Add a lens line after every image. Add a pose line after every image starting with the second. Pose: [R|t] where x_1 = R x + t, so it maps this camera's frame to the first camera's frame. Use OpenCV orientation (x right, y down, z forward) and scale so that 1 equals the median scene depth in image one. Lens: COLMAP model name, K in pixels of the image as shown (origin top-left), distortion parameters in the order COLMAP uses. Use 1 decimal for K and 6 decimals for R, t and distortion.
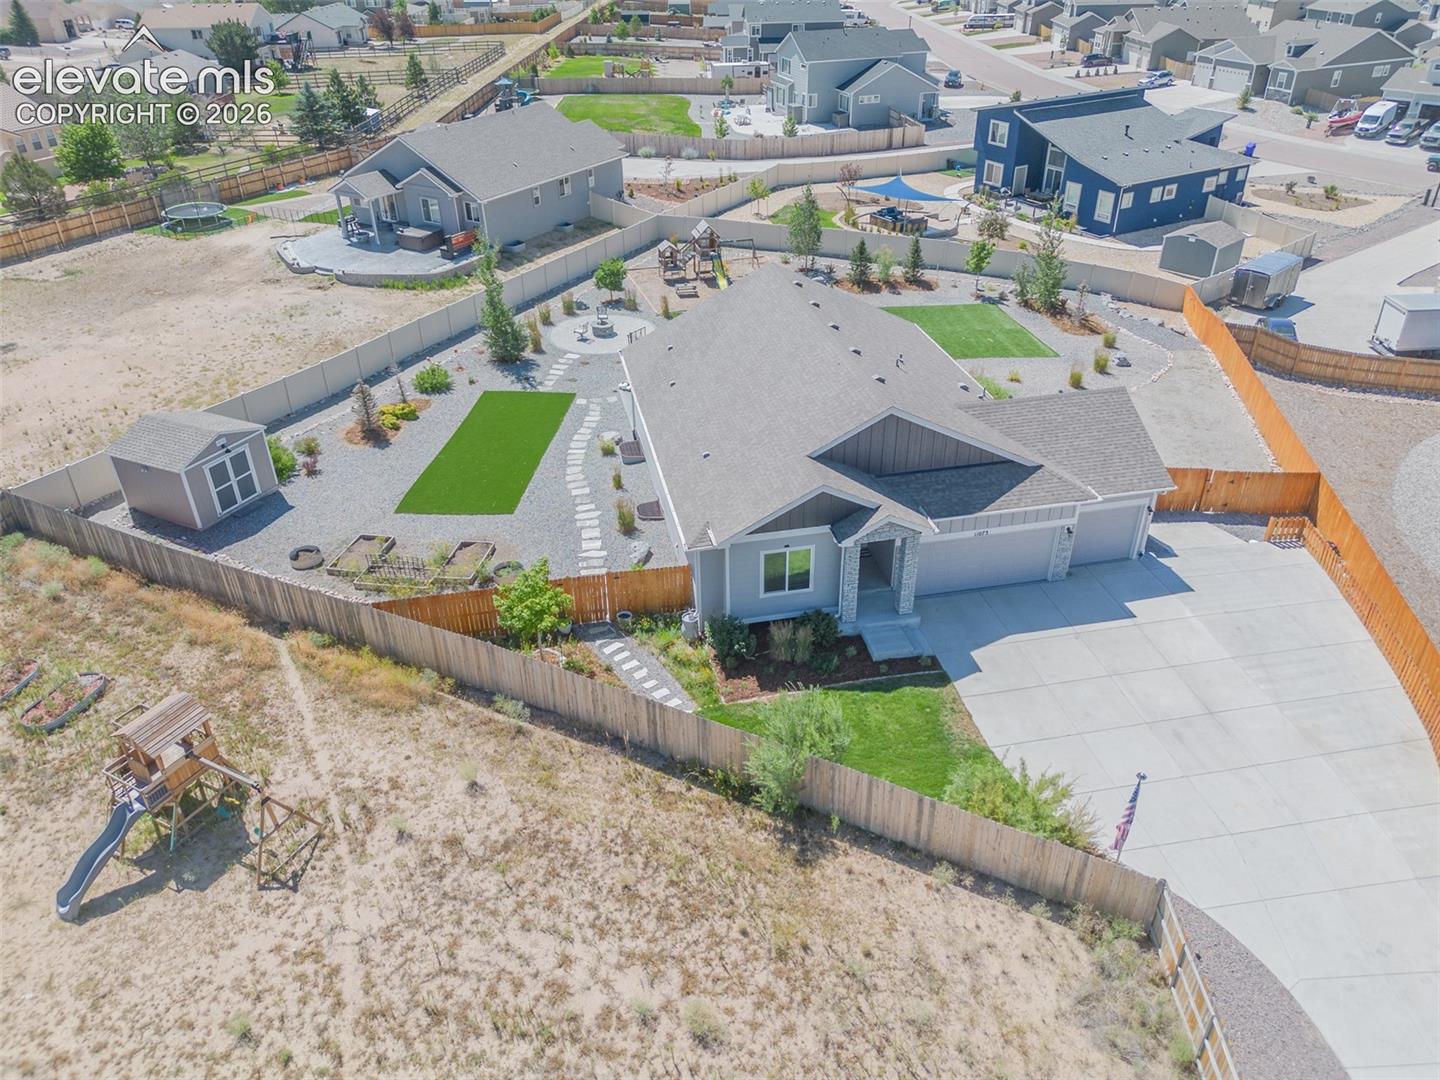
lens RADIAL K [[1015.4, 0, 719.9], [0, 1015.4, 532.9], [0, 0, 1]] dist [0.057784, -0.048744]
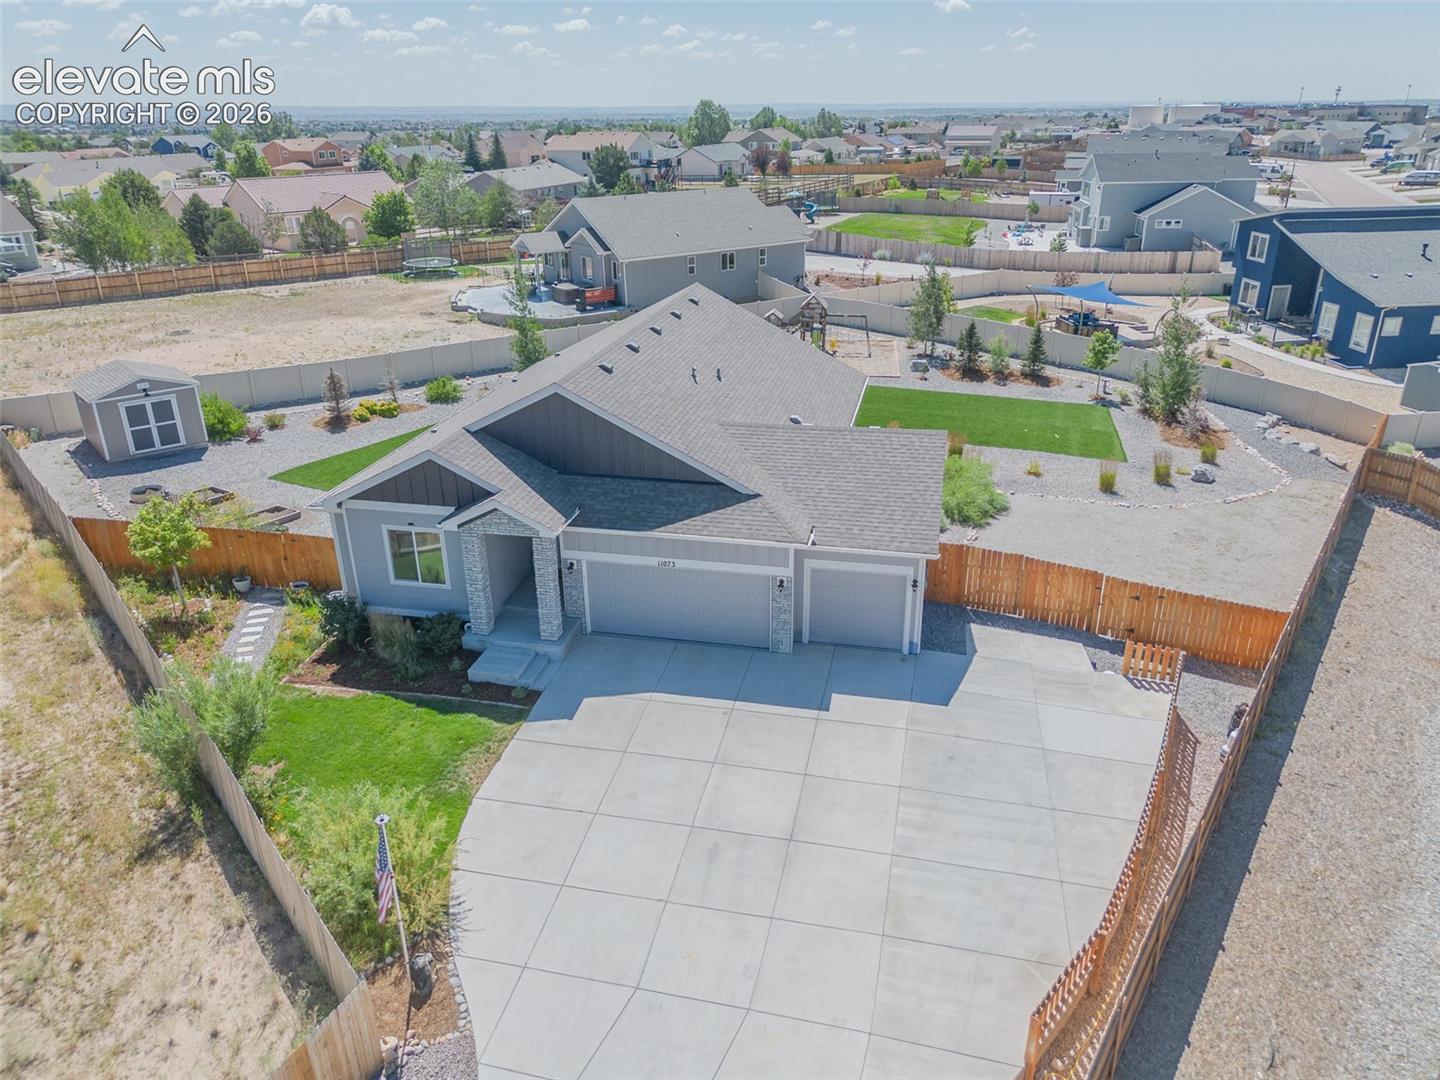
lens RADIAL K [[1015.4, 0, 723.7], [0, 1015.4, 538.4], [0, 0, 1]] dist [0.057784, -0.048744]
pose [[0.914263, 0.164956, -0.370016, 0.342254], [-0.213876, 0.972227, -0.095036, 0.027220], [0.344063, 0.166025, 0.924152, 0.162946]]
